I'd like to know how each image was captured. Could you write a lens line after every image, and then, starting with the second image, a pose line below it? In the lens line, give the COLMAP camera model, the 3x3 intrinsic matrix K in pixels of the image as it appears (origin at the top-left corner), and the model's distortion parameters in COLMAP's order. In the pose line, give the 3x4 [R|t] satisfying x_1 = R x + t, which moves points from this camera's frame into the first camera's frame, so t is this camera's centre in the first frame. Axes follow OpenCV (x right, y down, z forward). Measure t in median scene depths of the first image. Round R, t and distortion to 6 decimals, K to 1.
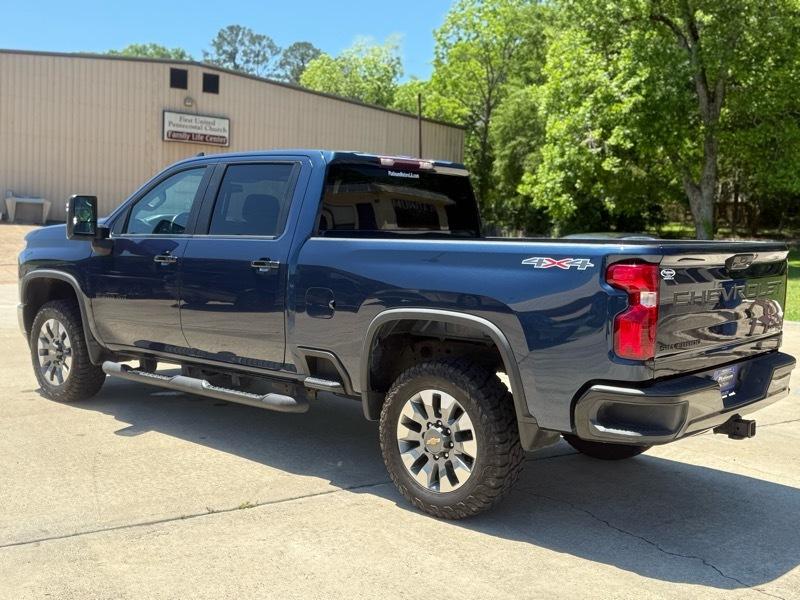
lens RADIAL K [[901.0, 0, 403.9], [0, 901.0, 302.0], [0, 0, 1]] dist [0.076086, 0.000000]
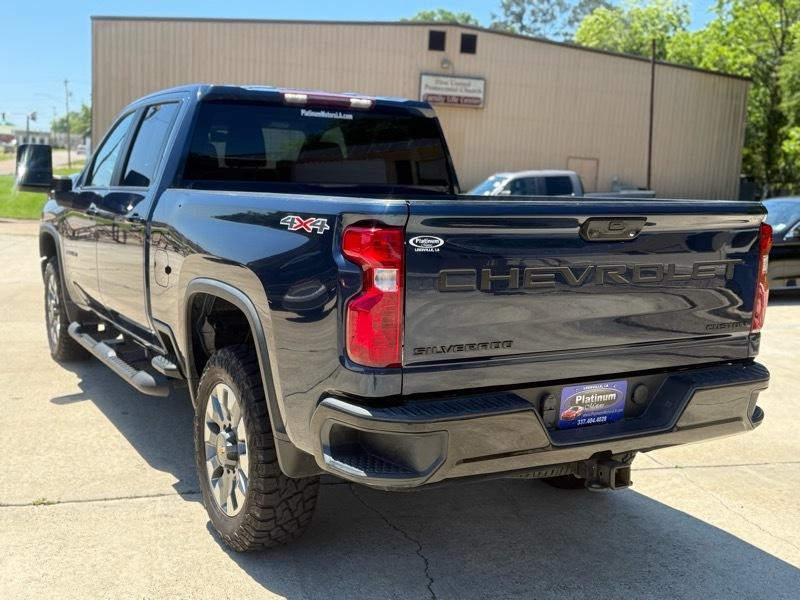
lens RADIAL K [[901.0, 0, 400.7], [0, 901.0, 304.5], [0, 0, 1]] dist [0.076086, 0.000000]
pose [[0.946823, 0.047818, -0.318182, 0.268941], [-0.034616, 0.998294, 0.047020, -0.008668], [0.319887, -0.033506, 0.946863, 0.196797]]
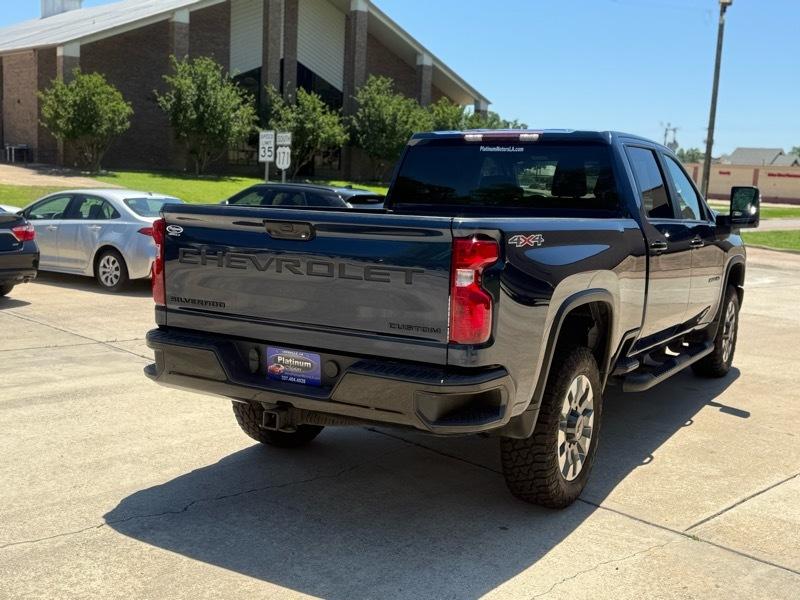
lens RADIAL K [[901.0, 0, 399.0], [0, 901.0, 291.6], [0, 0, 1]] dist [0.076086, 0.000000]
pose [[0.194260, 0.095876, -0.976253, 0.767130], [-0.121748, 0.989874, 0.072988, -0.037905], [0.973366, 0.104678, 0.203966, 0.576438]]
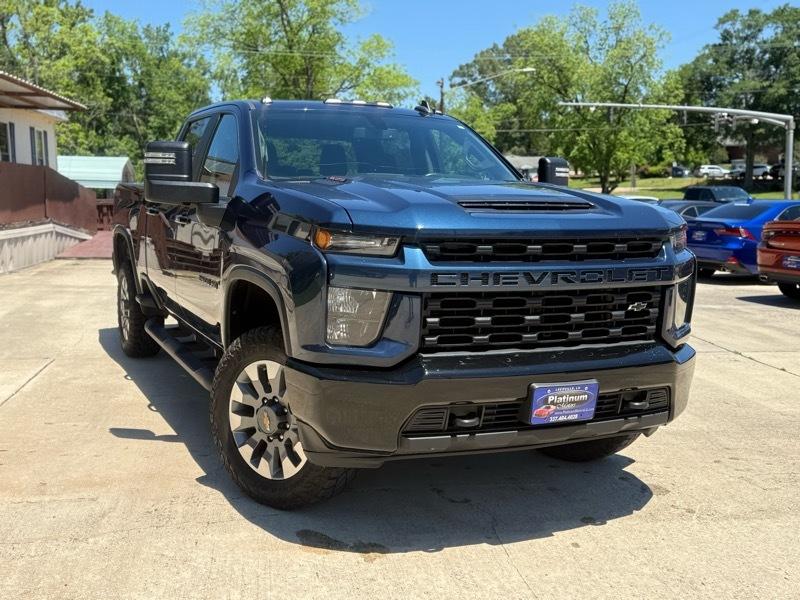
lens RADIAL K [[901.0, 0, 395.9], [0, 901.0, 307.0], [0, 0, 1]] dist [0.076086, 0.000000]
pose [[-0.912246, -0.091500, 0.399293, -0.501813], [-0.001995, 0.975715, 0.219033, -0.145637], [-0.409638, 0.199016, -0.890275, 1.626741]]
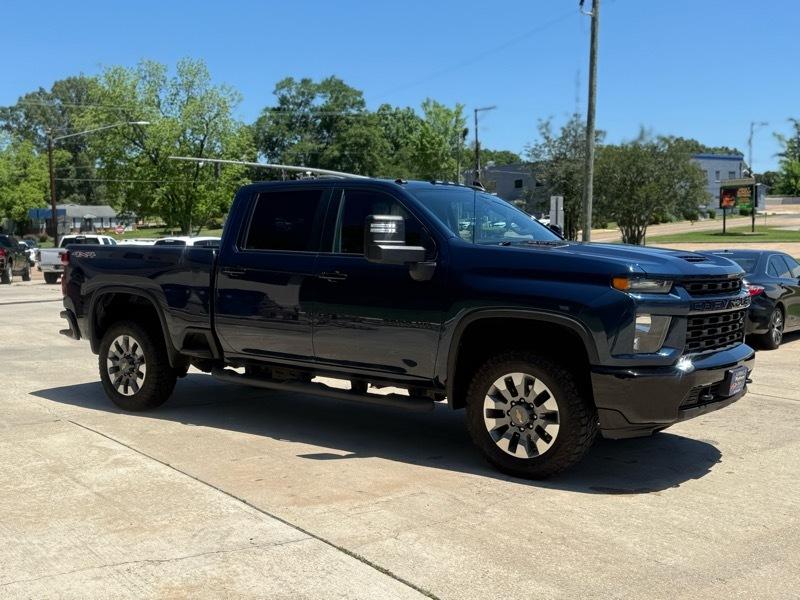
lens RADIAL K [[901.0, 0, 399.1], [0, 901.0, 308.2], [0, 0, 1]] dist [0.076086, 0.000000]
pose [[-0.996719, -0.022173, -0.077846, -0.044075], [-0.034307, 0.986813, 0.158189, -0.164298], [0.073312, 0.160341, -0.984335, 1.906095]]
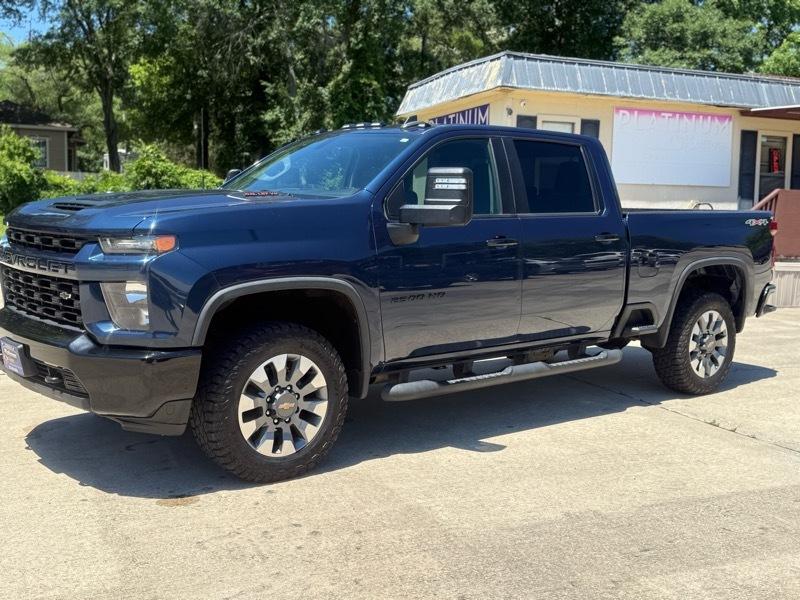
lens RADIAL K [[901.0, 0, 402.9], [0, 901.0, 299.4], [0, 0, 1]] dist [0.076086, 0.000000]
pose [[0.147914, -0.126485, 0.980879, -0.971750], [0.068715, 0.990706, 0.117390, -0.085961], [-0.986610, 0.050037, 0.155230, 0.805439]]
